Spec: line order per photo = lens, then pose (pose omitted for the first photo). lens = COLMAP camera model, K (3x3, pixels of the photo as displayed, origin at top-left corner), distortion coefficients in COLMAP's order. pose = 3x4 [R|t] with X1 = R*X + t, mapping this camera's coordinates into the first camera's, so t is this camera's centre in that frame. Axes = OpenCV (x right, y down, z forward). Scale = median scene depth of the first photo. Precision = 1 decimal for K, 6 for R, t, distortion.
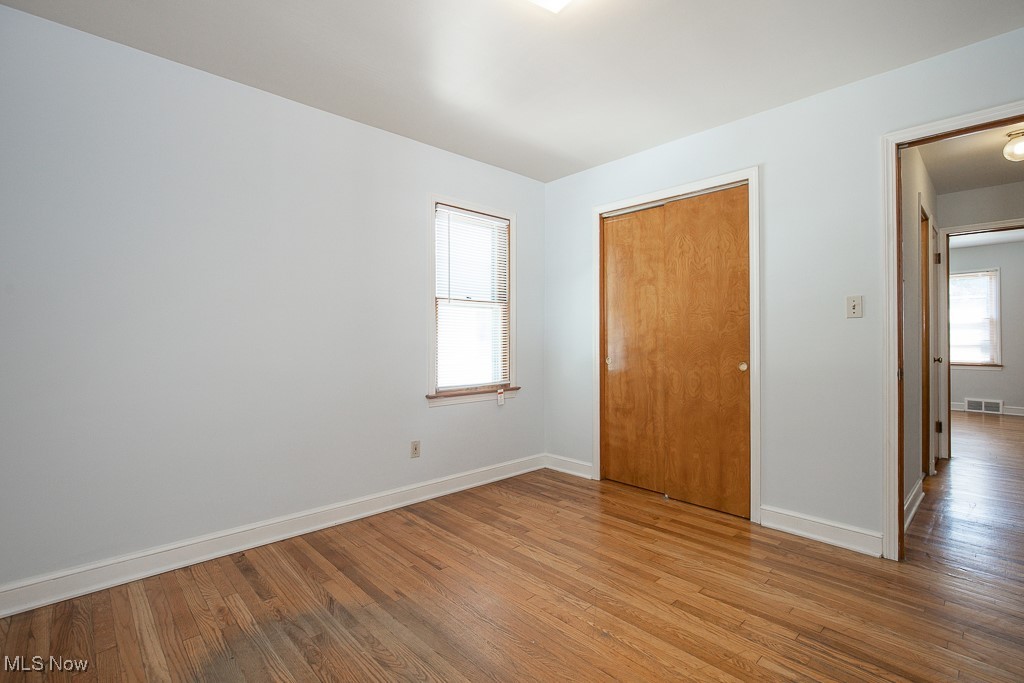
lens RADIAL K [[468.1, 0, 512.0], [0, 468.1, 336.8], [0, 0, 1]] dist [-0.010860, 0.001591]
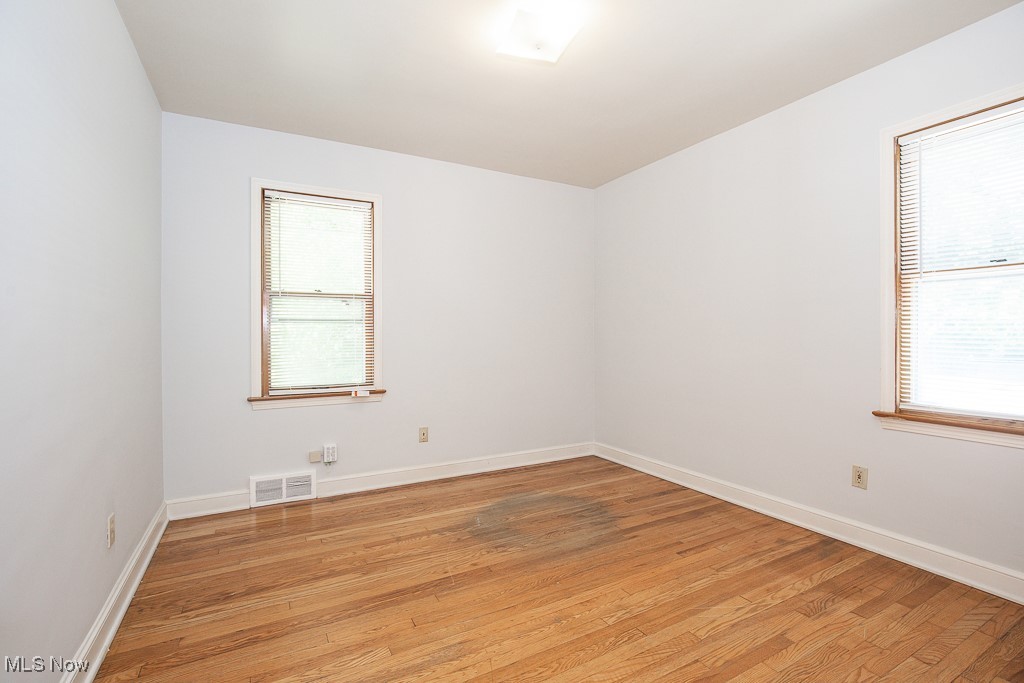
lens RADIAL K [[468.1, 0, 514.5], [0, 468.1, 338.9], [0, 0, 1]] dist [-0.010860, 0.001591]
pose [[-0.247014, 0.007980, -0.968979, 0.747664], [0.006706, 0.999956, 0.006526, 0.005589], [0.968989, -0.004886, -0.247056, 0.714425]]
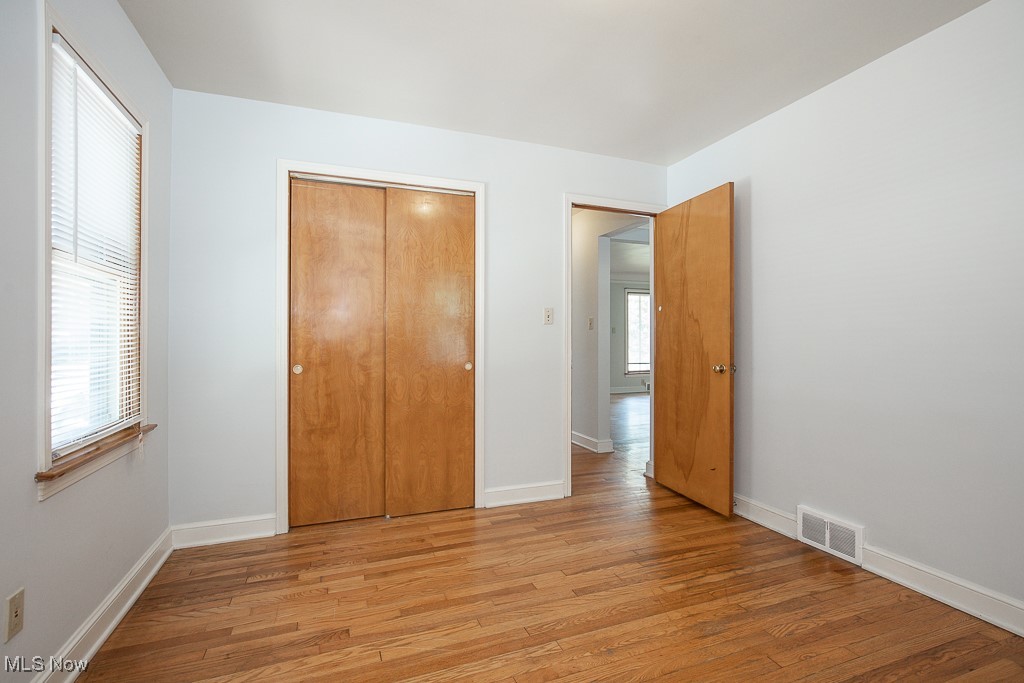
lens RADIAL K [[468.1, 0, 510.7], [0, 468.1, 341.9], [0, 0, 1]] dist [-0.010860, 0.001591]
pose [[0.379963, -0.002155, 0.924999, -0.459779], [-0.002474, 0.999991, 0.003346, 0.004362], [-0.924998, -0.003560, 0.379954, 0.508273]]
